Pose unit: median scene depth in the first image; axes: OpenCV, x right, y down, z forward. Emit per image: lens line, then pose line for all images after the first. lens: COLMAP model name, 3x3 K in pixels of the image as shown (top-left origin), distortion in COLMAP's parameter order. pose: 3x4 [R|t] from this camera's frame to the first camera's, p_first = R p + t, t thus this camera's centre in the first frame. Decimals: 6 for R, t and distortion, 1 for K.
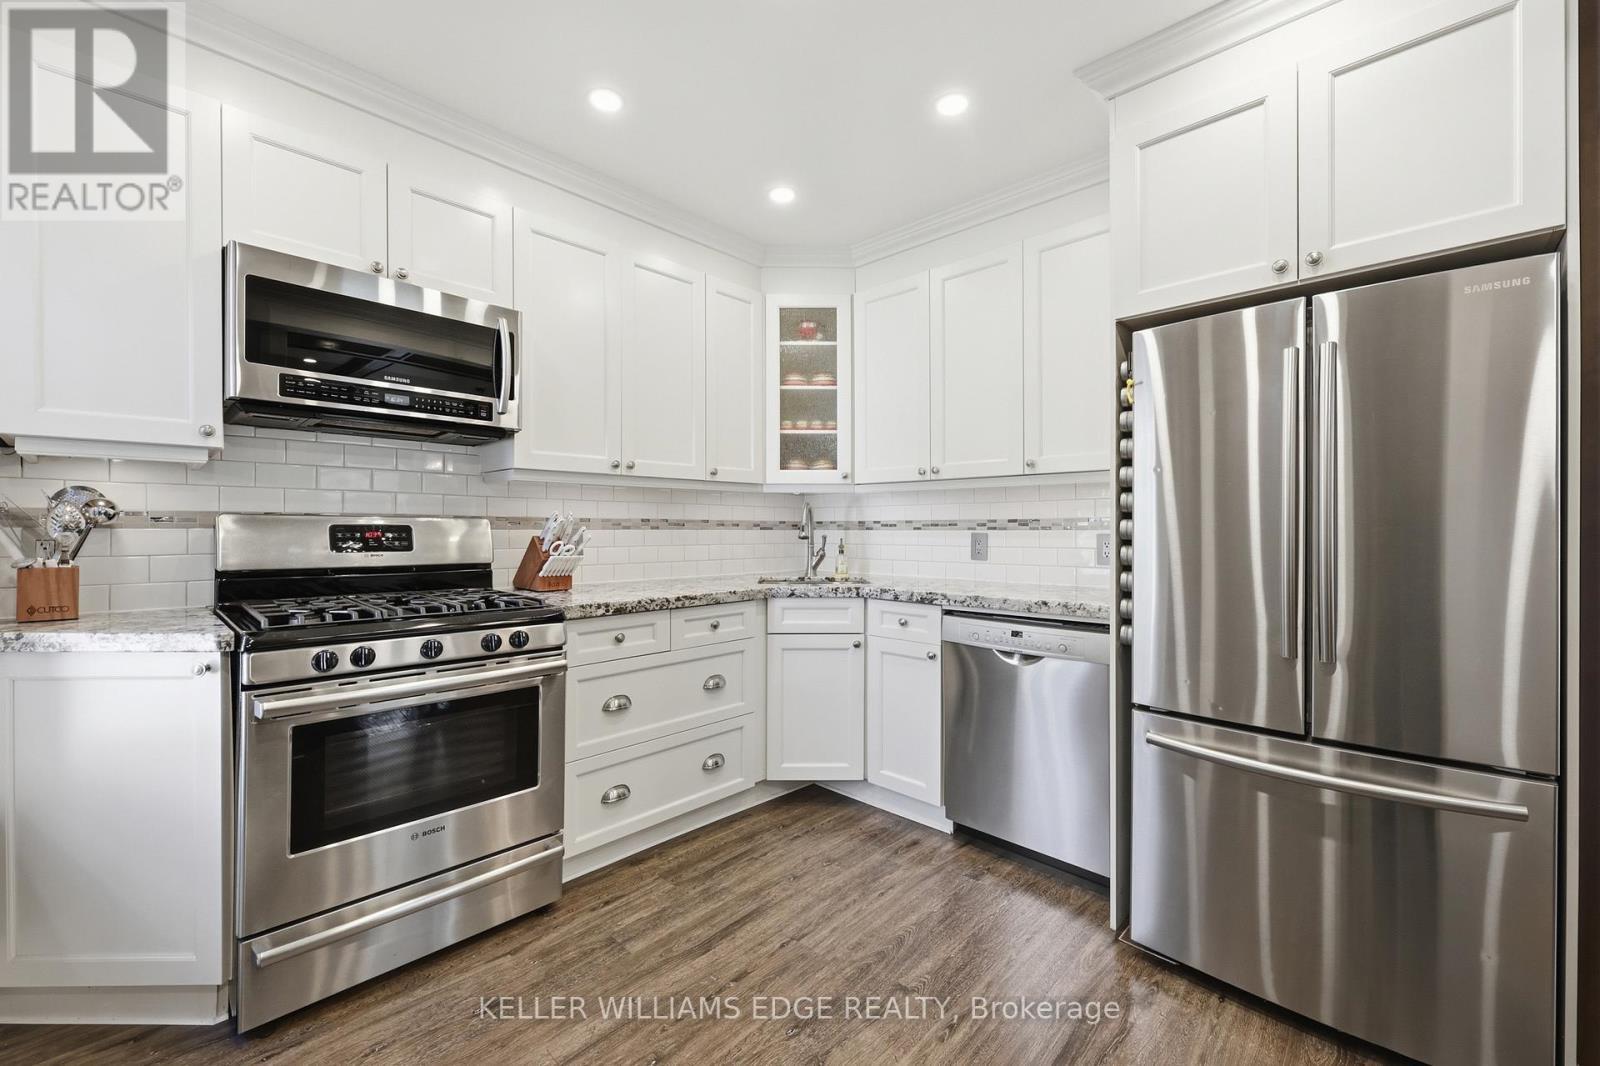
lens RADIAL K [[646.4, 0, 797.2], [0, 646.4, 529.1], [0, 0, 1]] dist [0.000626, 0.000158]
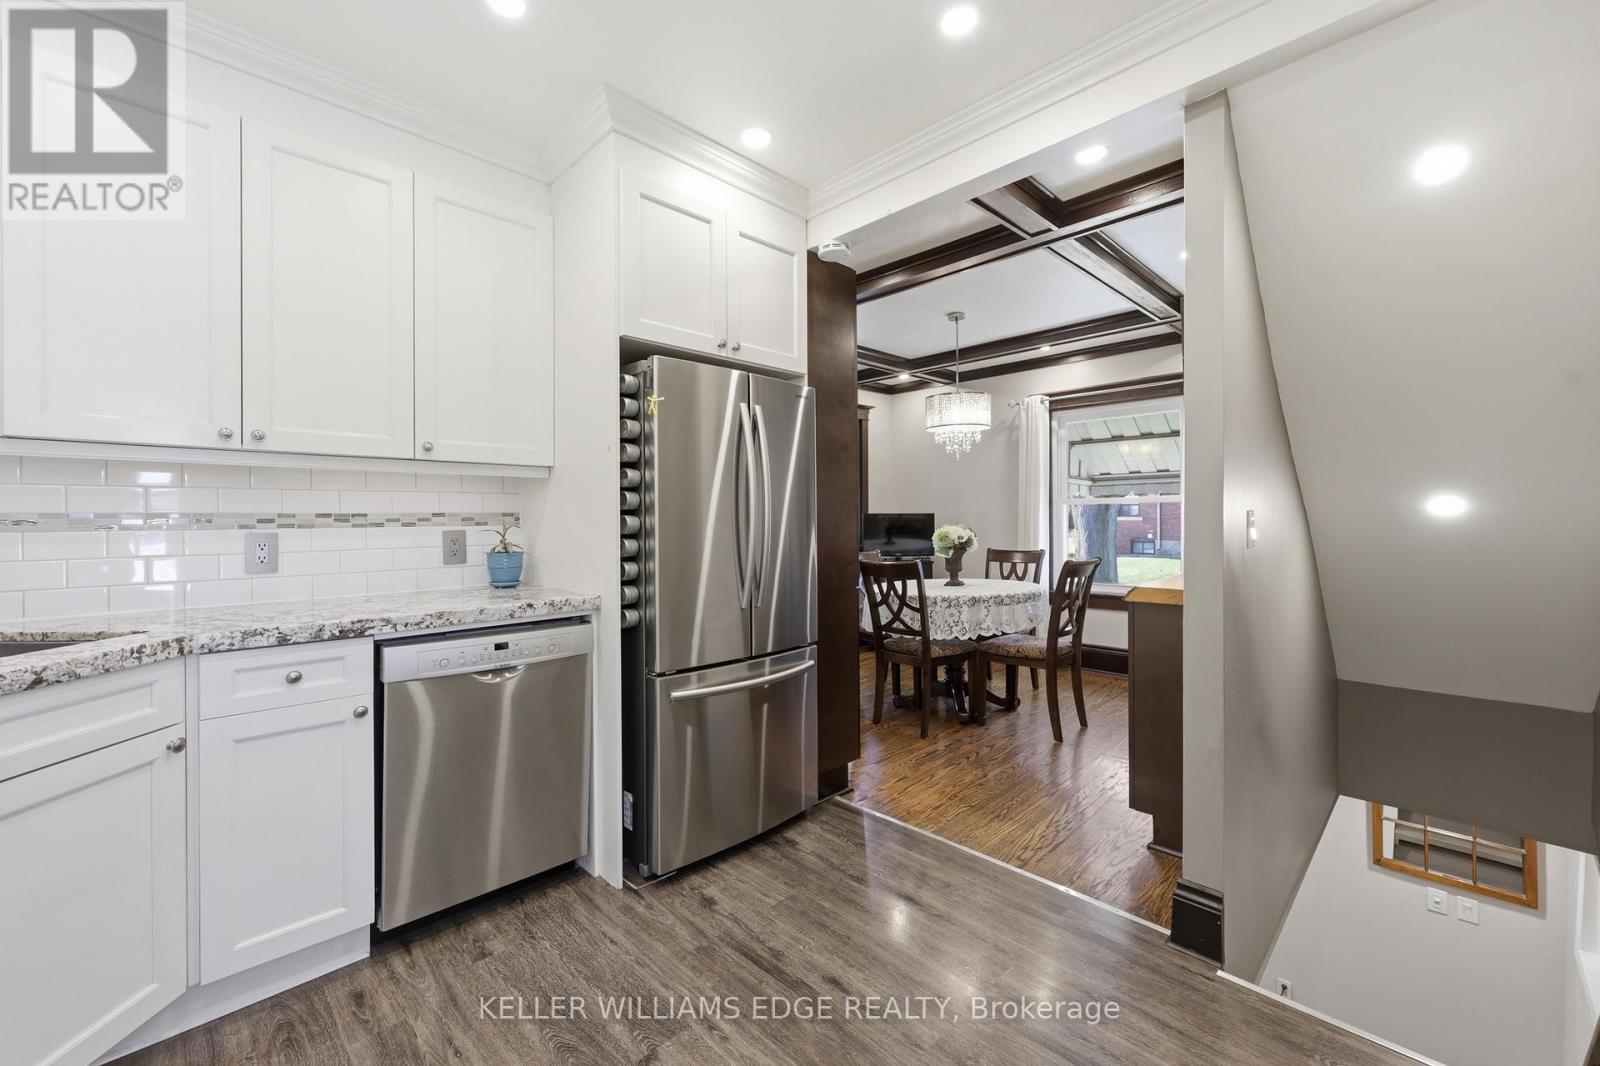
lens RADIAL K [[642.3, 0, 805.9], [0, 642.3, 520.6], [0, 0, 1]] dist [-0.000806, -0.000140]
pose [[0.029431, -0.002387, 0.999564, -0.468193], [0.008234, 0.999964, 0.002146, -0.005038], [-0.999533, 0.008167, 0.029450, 0.514110]]
